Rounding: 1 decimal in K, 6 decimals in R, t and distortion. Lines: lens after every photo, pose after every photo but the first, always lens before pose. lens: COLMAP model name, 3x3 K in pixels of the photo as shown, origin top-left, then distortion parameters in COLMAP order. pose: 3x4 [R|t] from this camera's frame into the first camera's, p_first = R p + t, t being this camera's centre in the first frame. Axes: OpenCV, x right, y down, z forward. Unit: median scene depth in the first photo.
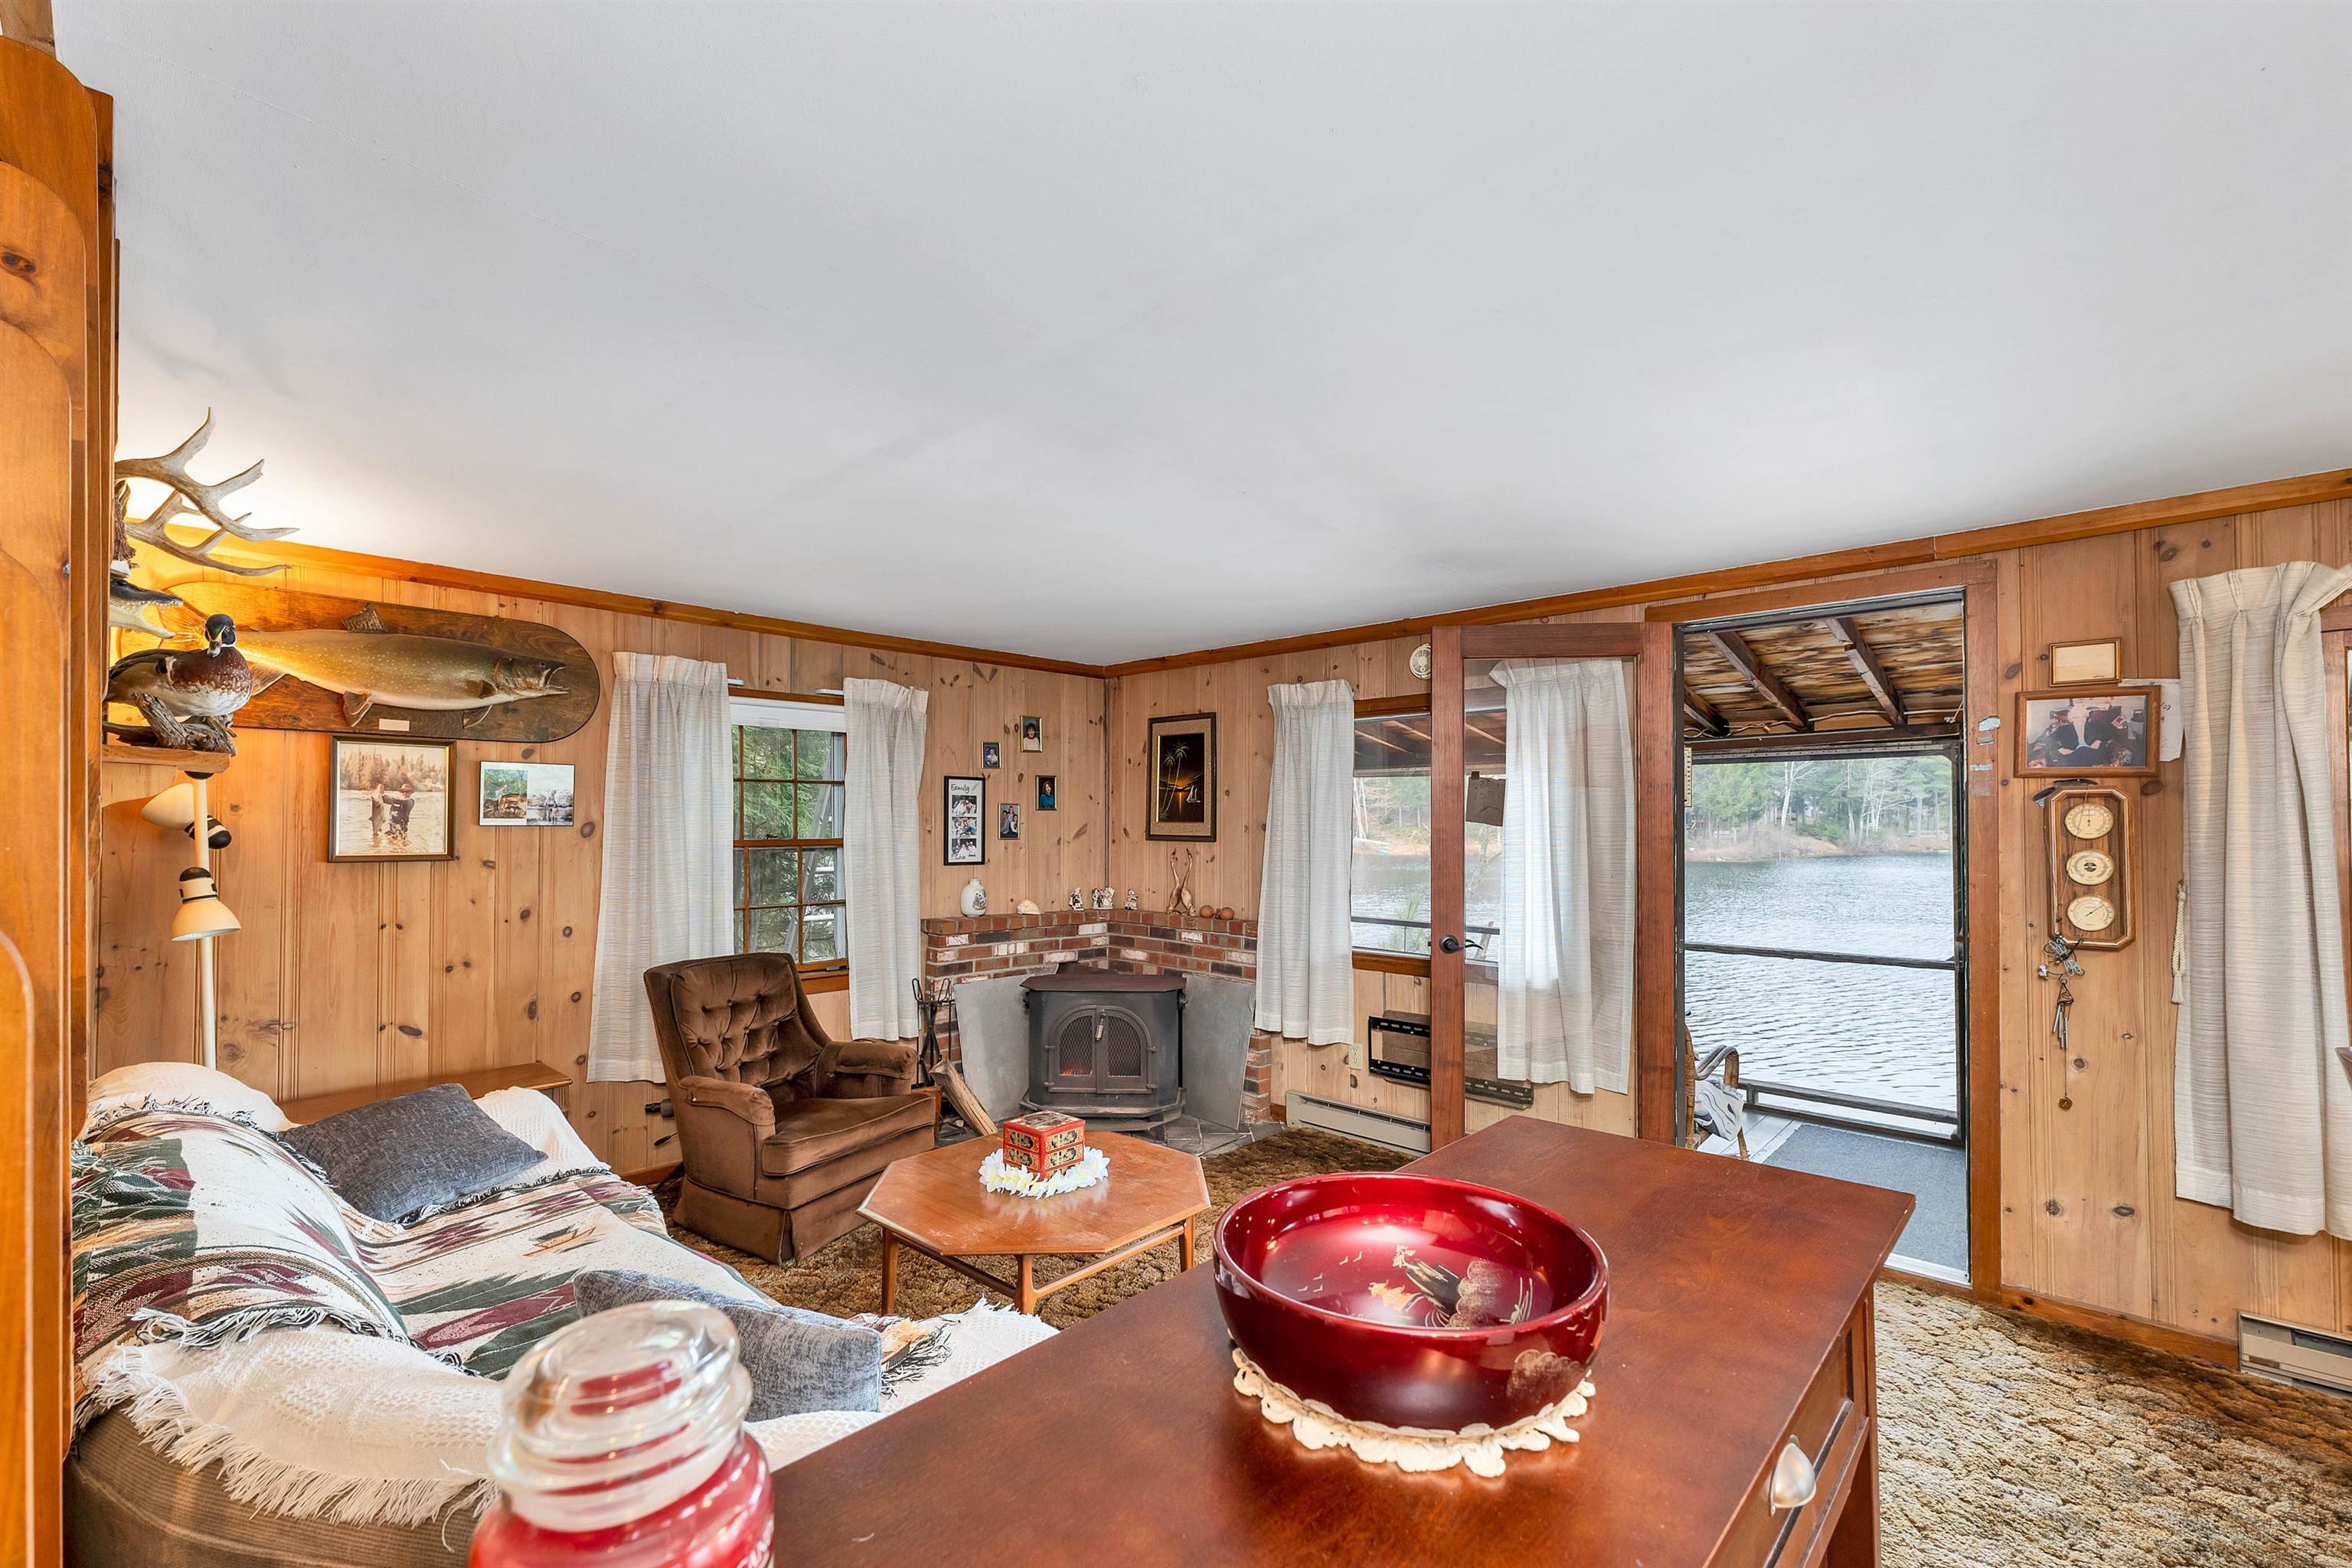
lens RADIAL K [[991.6, 0, 1177.5], [0, 991.6, 796.5], [0, 0, 1]] dist [-0.001217, -0.000460]
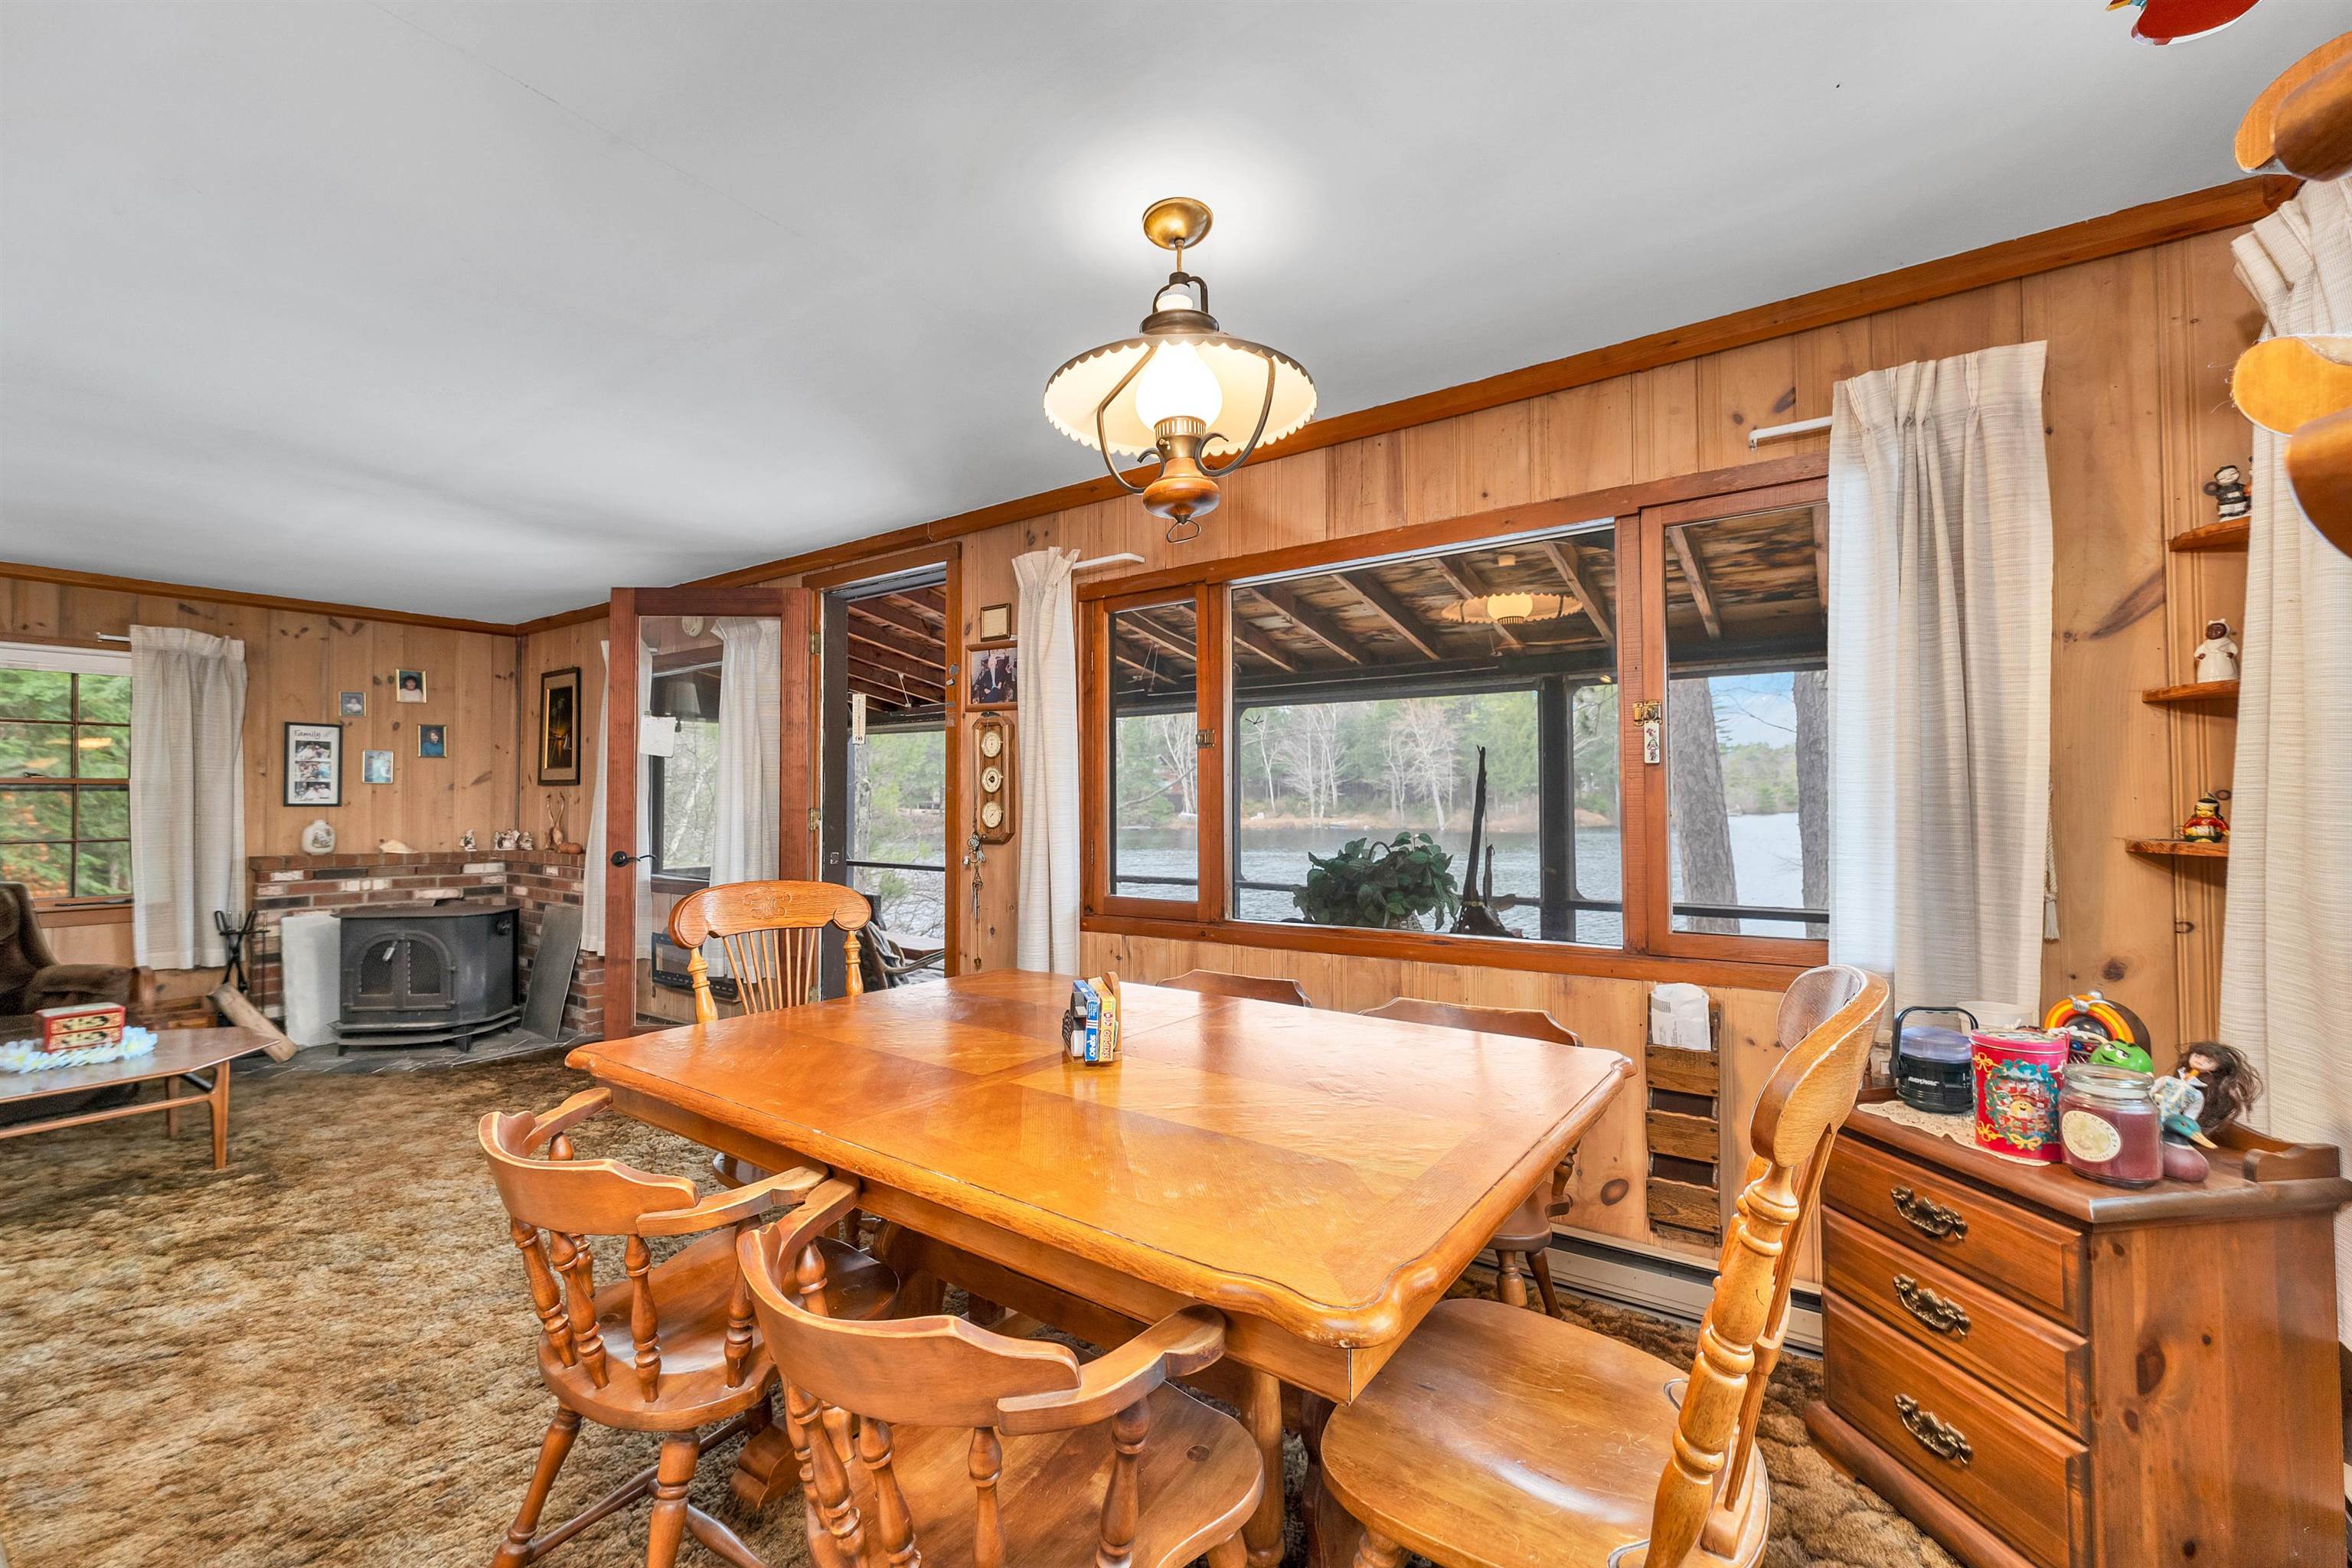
lens RADIAL K [[962.3, 0, 1228.8], [0, 962.3, 776.8], [0, 0, 1]] dist [-0.000322, 0.000048]
pose [[0.987689, -0.001695, 0.156421, 0.591932], [0.001952, 0.999997, -0.001485, 0.040492], [-0.156418, 0.001772, 0.987689, -0.170095]]
